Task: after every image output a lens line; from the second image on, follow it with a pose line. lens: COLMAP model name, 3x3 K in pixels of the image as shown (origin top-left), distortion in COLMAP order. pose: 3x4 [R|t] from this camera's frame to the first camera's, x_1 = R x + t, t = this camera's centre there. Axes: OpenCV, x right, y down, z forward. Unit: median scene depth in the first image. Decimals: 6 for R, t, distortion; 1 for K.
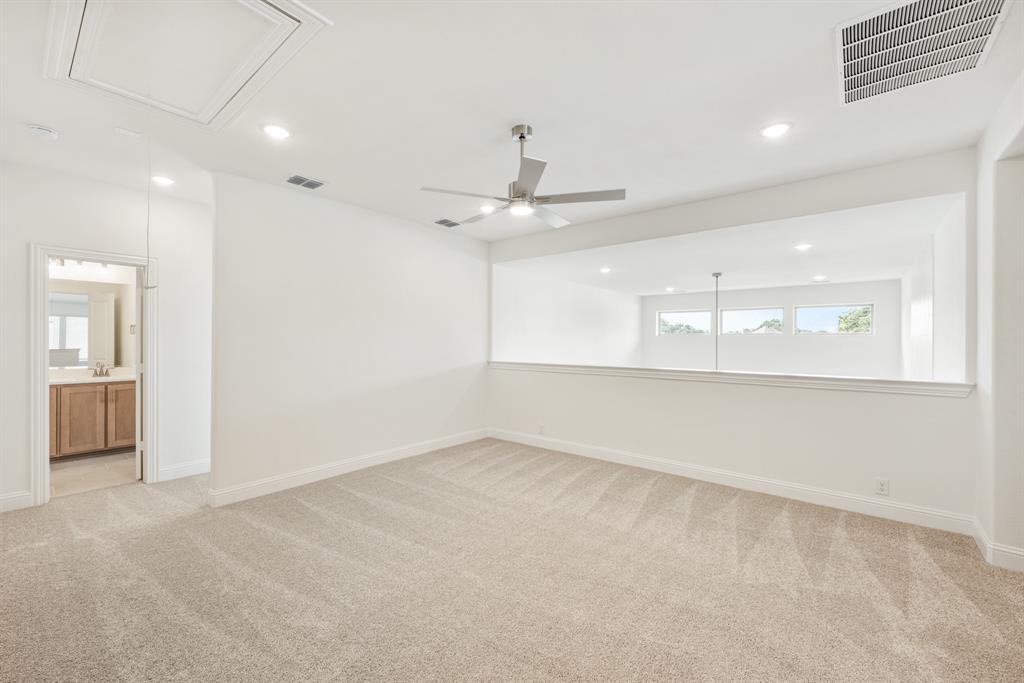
lens RADIAL K [[412.9, 0, 517.4], [0, 412.9, 341.6], [0, 0, 1]] dist [-0.004649, 0.000816]
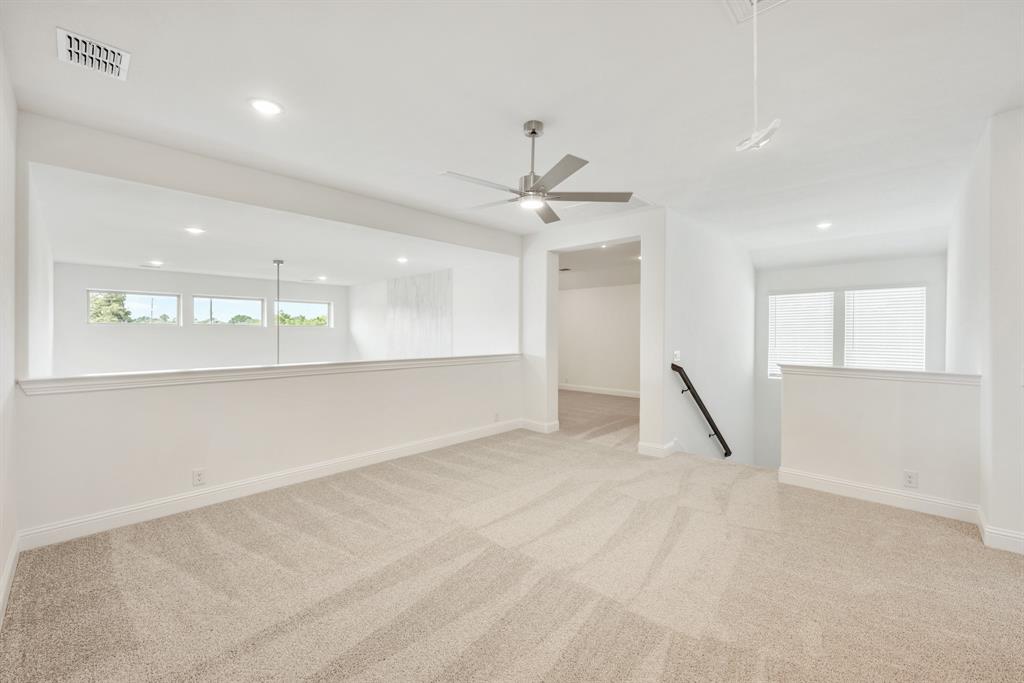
lens RADIAL K [[412.9, 0, 517.1], [0, 412.9, 334.6], [0, 0, 1]] dist [-0.004649, 0.000816]
pose [[0.069867, -0.007512, 0.997528, -0.594360], [0.003423, 0.999968, 0.007291, -0.003075], [-0.997550, 0.002905, 0.069891, 0.559135]]
